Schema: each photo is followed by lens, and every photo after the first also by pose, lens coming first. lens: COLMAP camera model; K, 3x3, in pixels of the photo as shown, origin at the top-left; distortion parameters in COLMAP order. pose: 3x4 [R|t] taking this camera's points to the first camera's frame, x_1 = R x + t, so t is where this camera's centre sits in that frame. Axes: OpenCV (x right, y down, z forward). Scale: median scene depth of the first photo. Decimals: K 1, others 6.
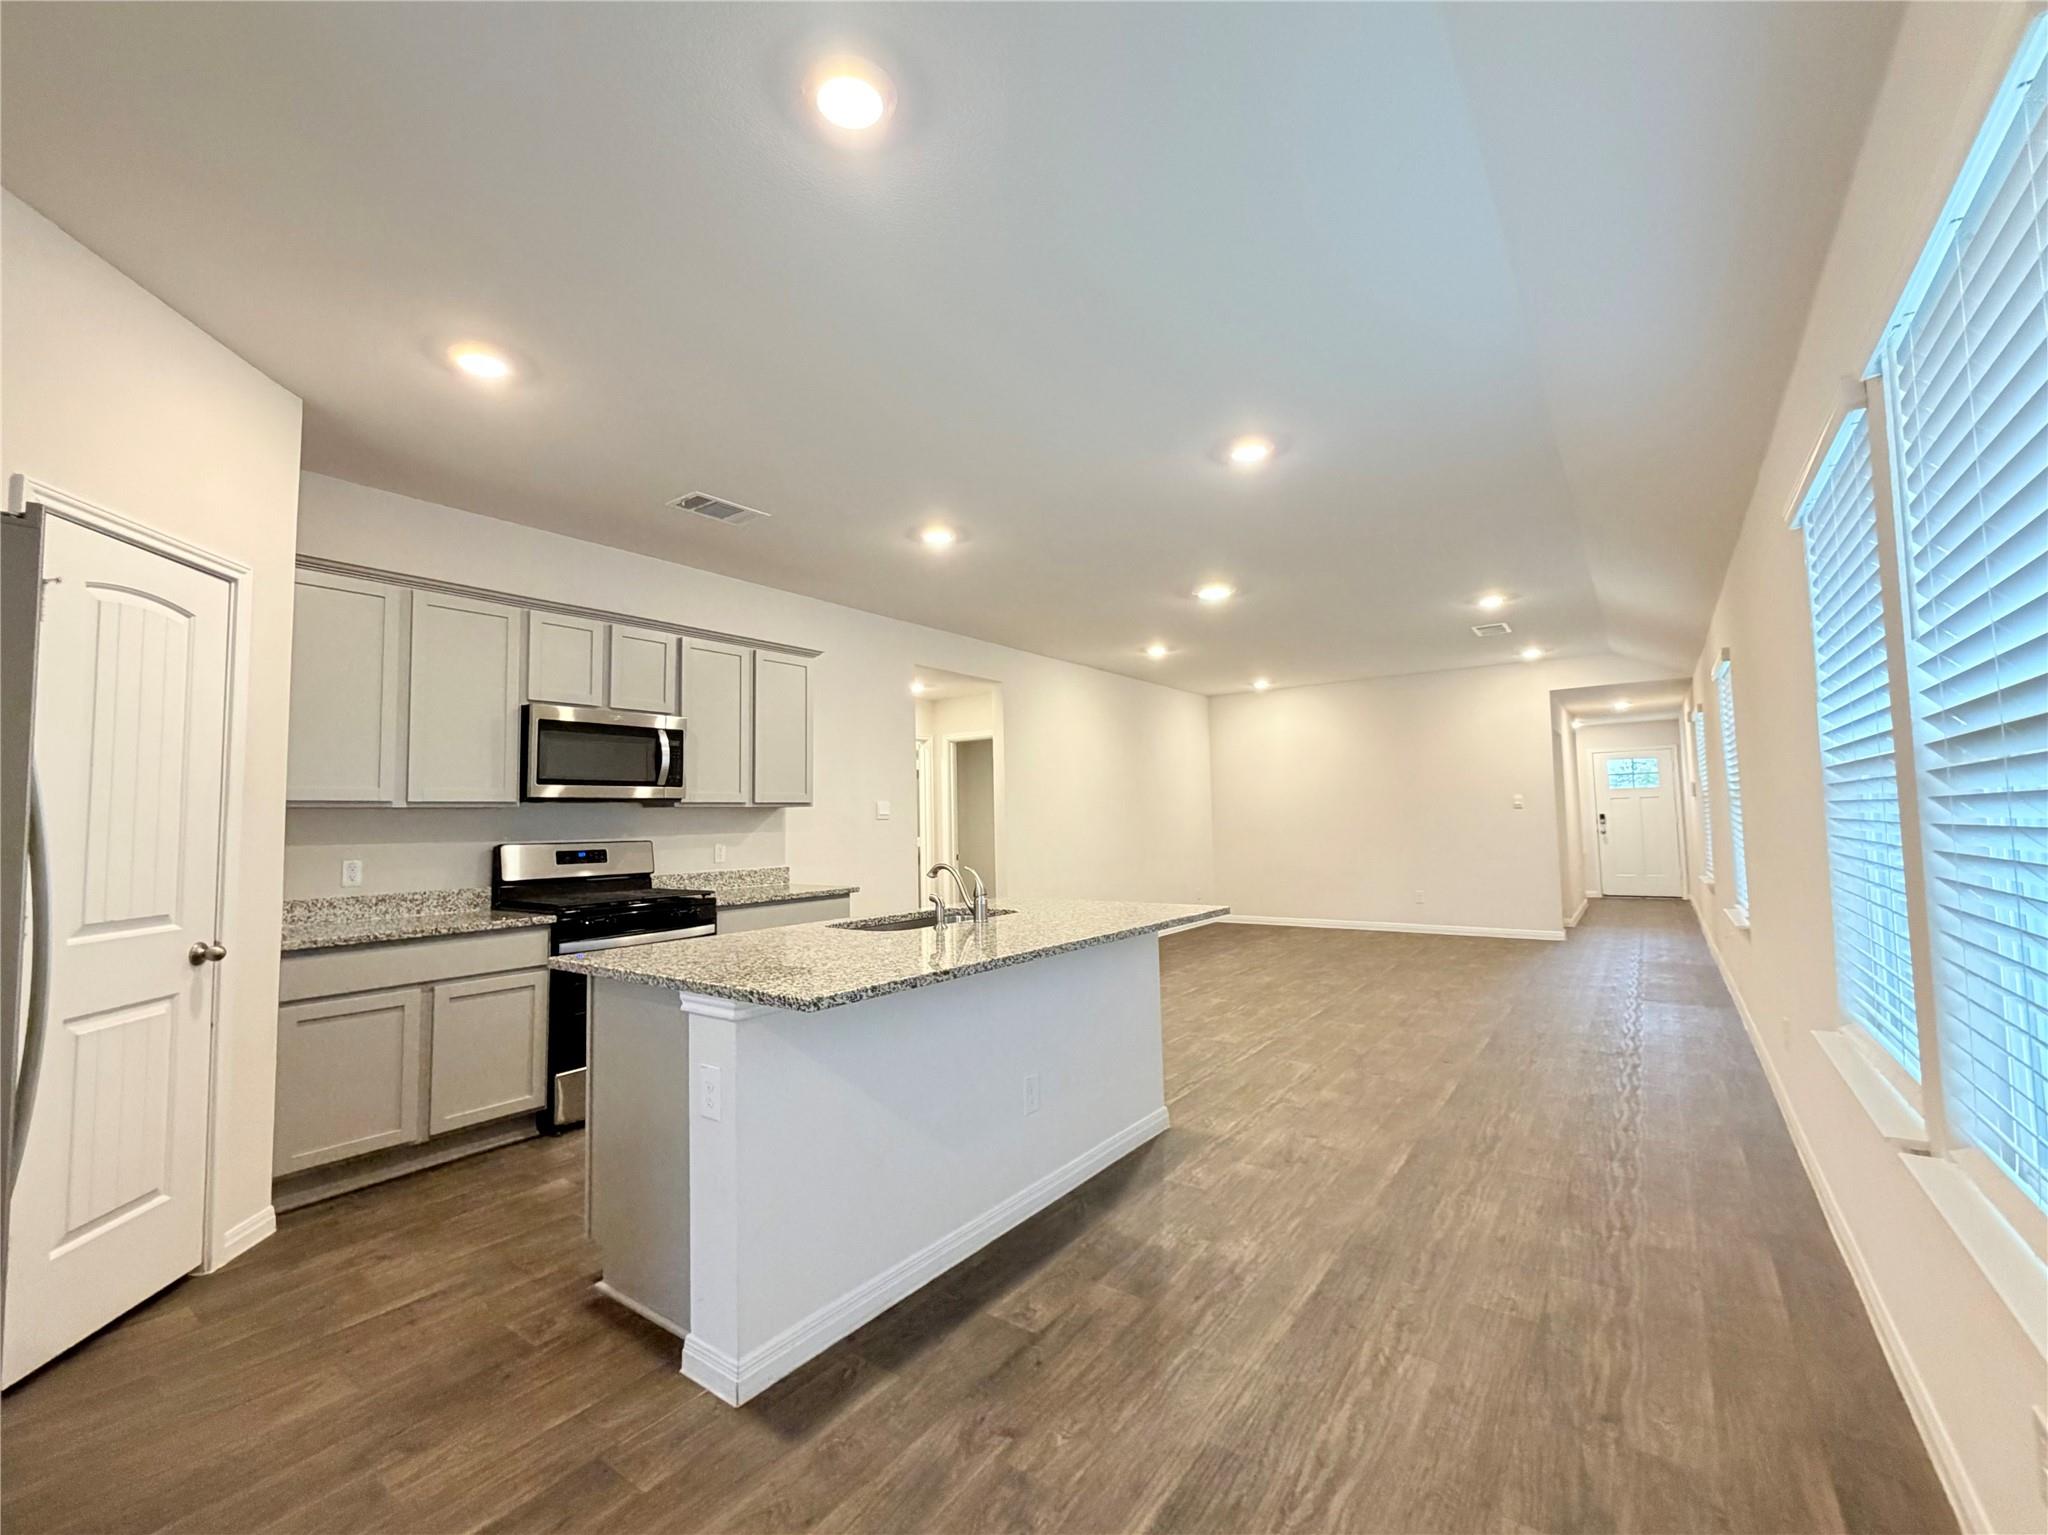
lens RADIAL K [[866.6, 0, 1023.1], [0, 866.6, 766.0], [0, 0, 1]] dist [-0.000901, 0.000012]
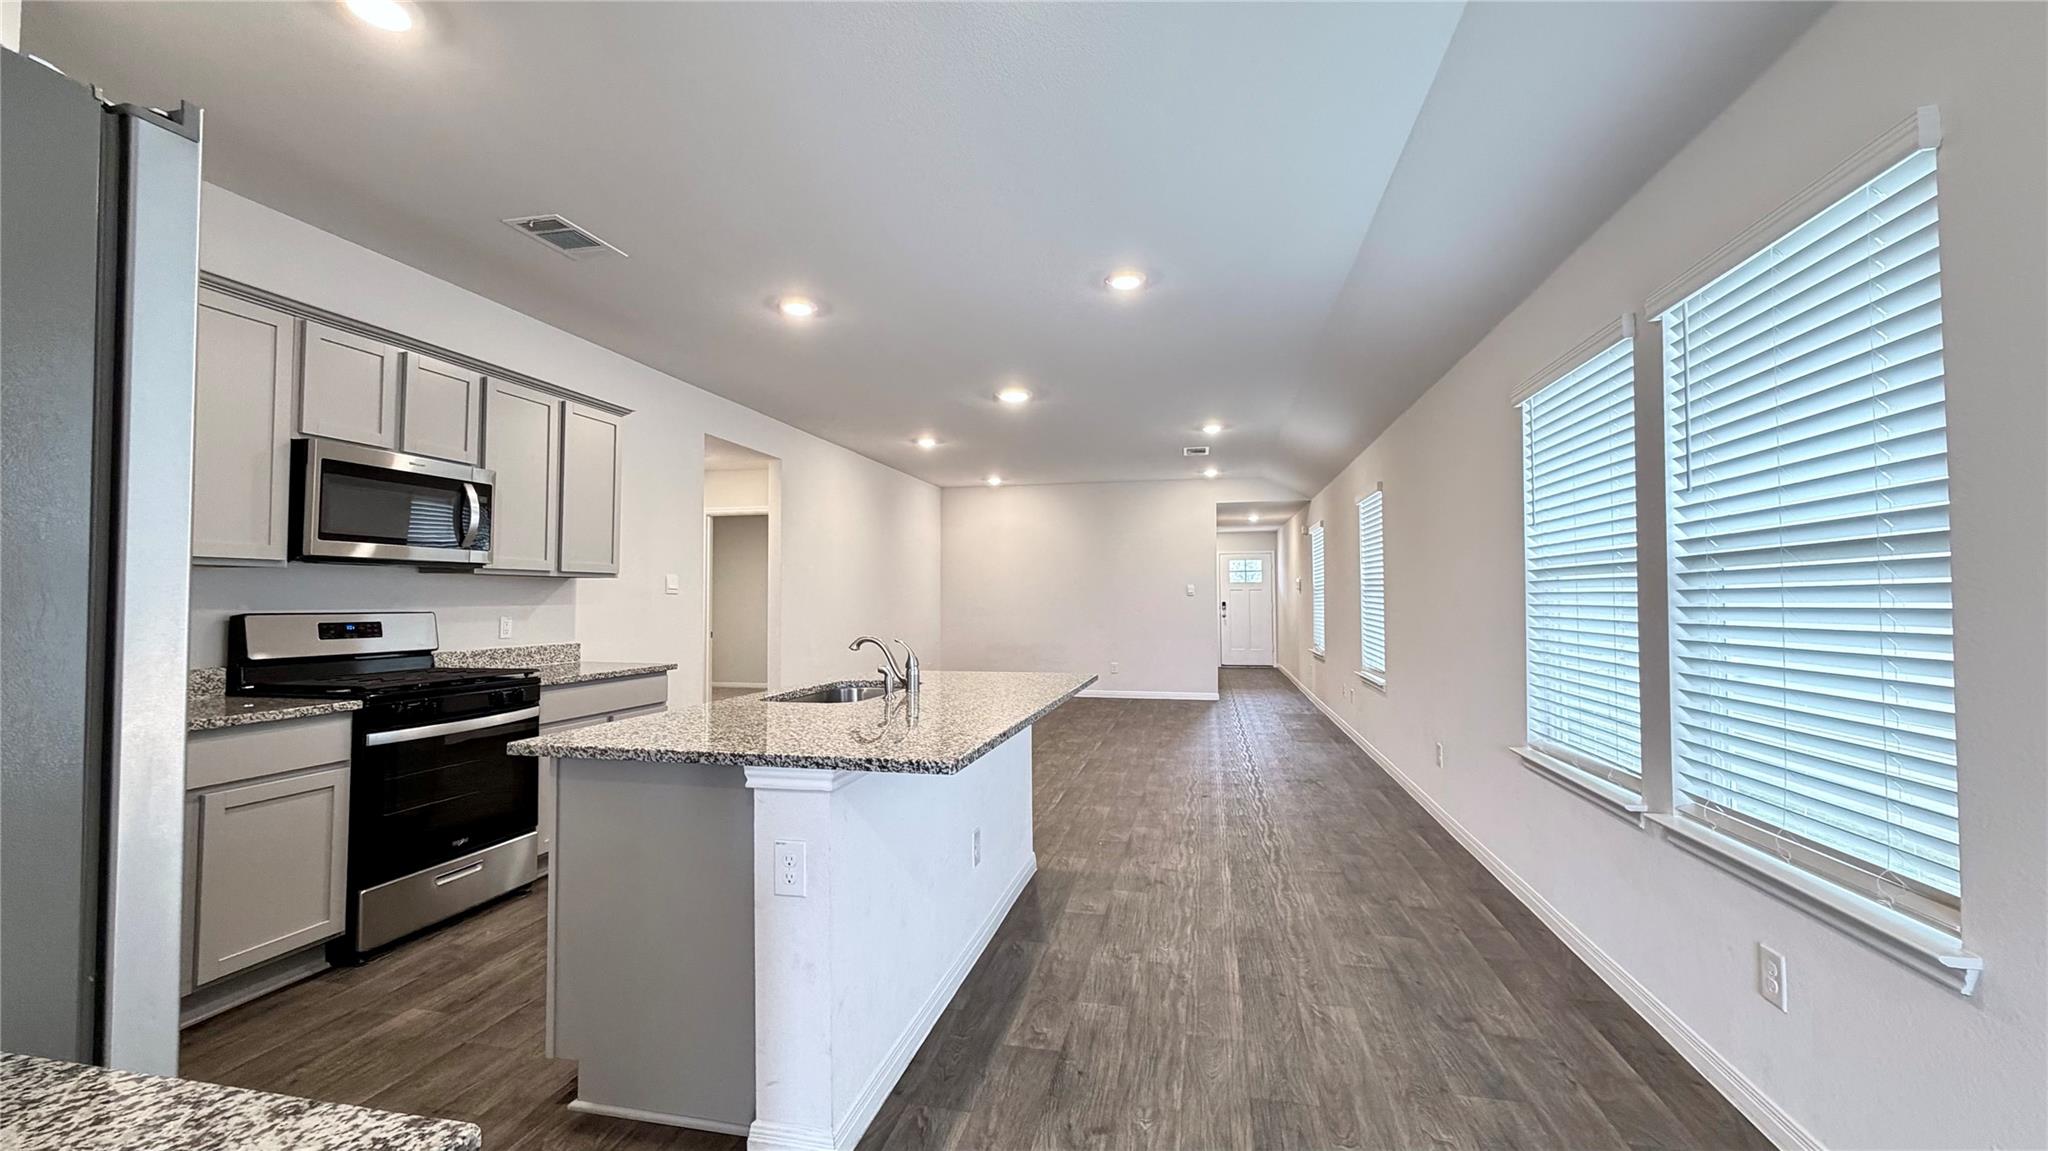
lens RADIAL K [[817.8, 0, 1030.3], [0, 817.8, 573.8], [0, 0, 1]] dist [0.000517, -0.000480]
pose [[0.915037, 0.031114, 0.402168, -0.234318], [-0.042159, 0.998937, 0.018638, 0.009789], [-0.401160, -0.034010, 0.915376, 0.032841]]
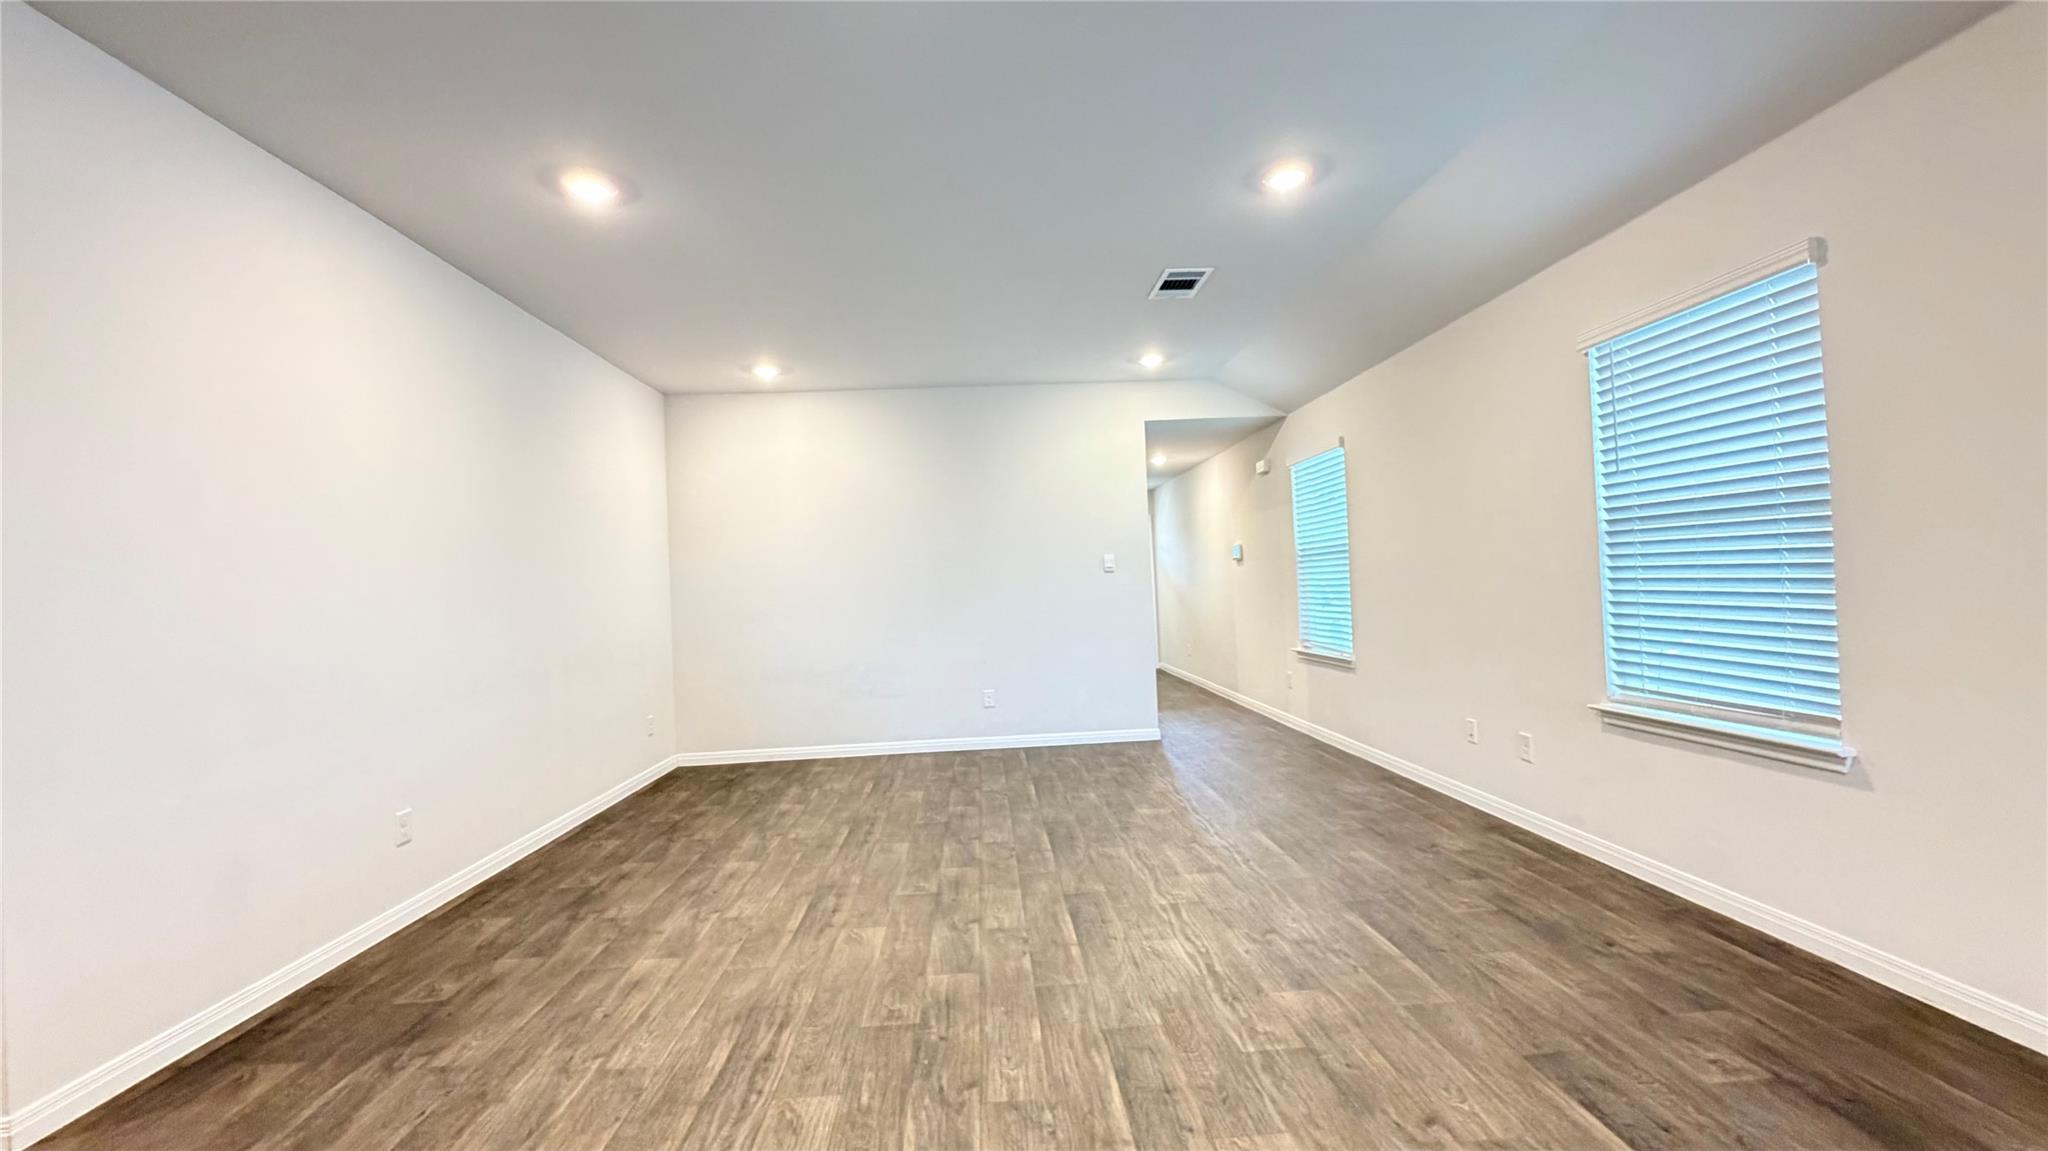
lens RADIAL K [[817.8, 0, 1030.3], [0, 817.8, 573.8], [0, 0, 1]] dist [0.000517, -0.000480]
pose [[0.771820, -0.001724, 0.635839, 0.120116], [-0.013184, 0.999738, 0.018713, 0.076391], [-0.635705, -0.022826, 0.771595, 0.997441]]
